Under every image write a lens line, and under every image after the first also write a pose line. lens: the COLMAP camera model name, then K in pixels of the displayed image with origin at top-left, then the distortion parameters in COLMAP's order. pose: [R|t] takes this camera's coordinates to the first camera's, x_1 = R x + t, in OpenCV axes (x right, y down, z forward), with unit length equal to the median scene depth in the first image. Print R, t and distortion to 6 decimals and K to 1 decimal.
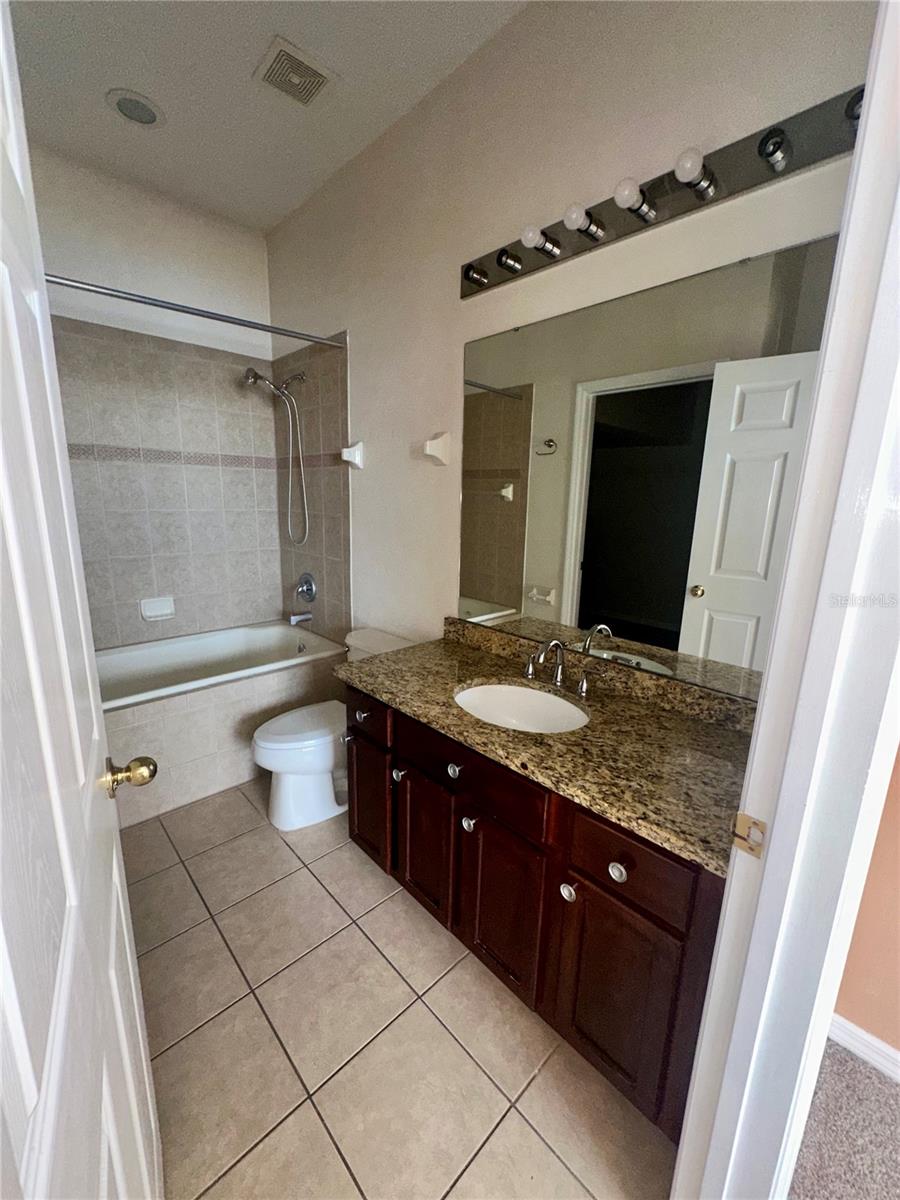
lens RADIAL K [[481.0, 0, 451.6], [0, 481.0, 600.7], [0, 0, 1]] dist [0.000342, 0.000319]
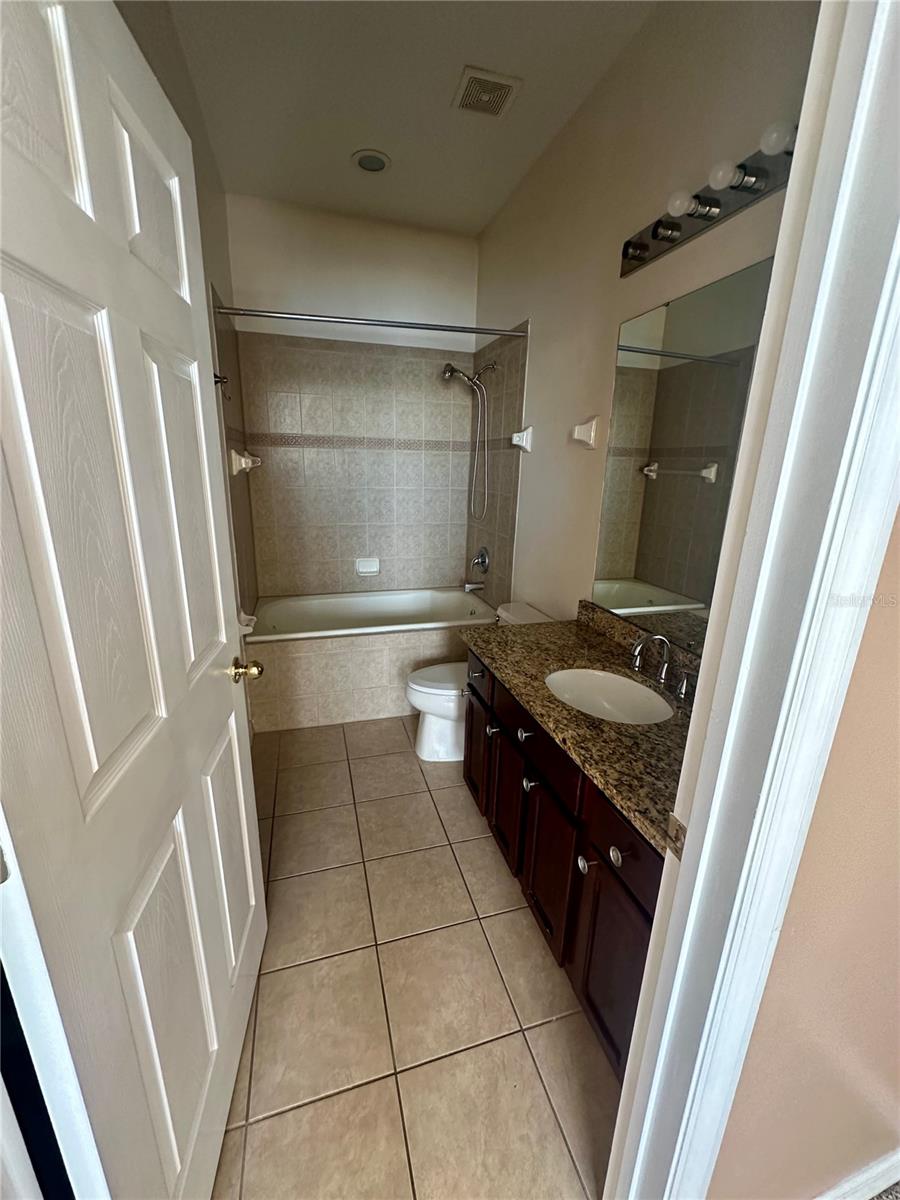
lens RADIAL K [[481.0, 0, 451.6], [0, 481.0, 600.7], [0, 0, 1]] dist [0.000342, 0.000319]
pose [[0.889432, 0.122365, -0.440383, 0.224433], [-0.100432, 0.992272, 0.072872, -0.012745], [0.445897, -0.020586, 0.894848, -0.041258]]
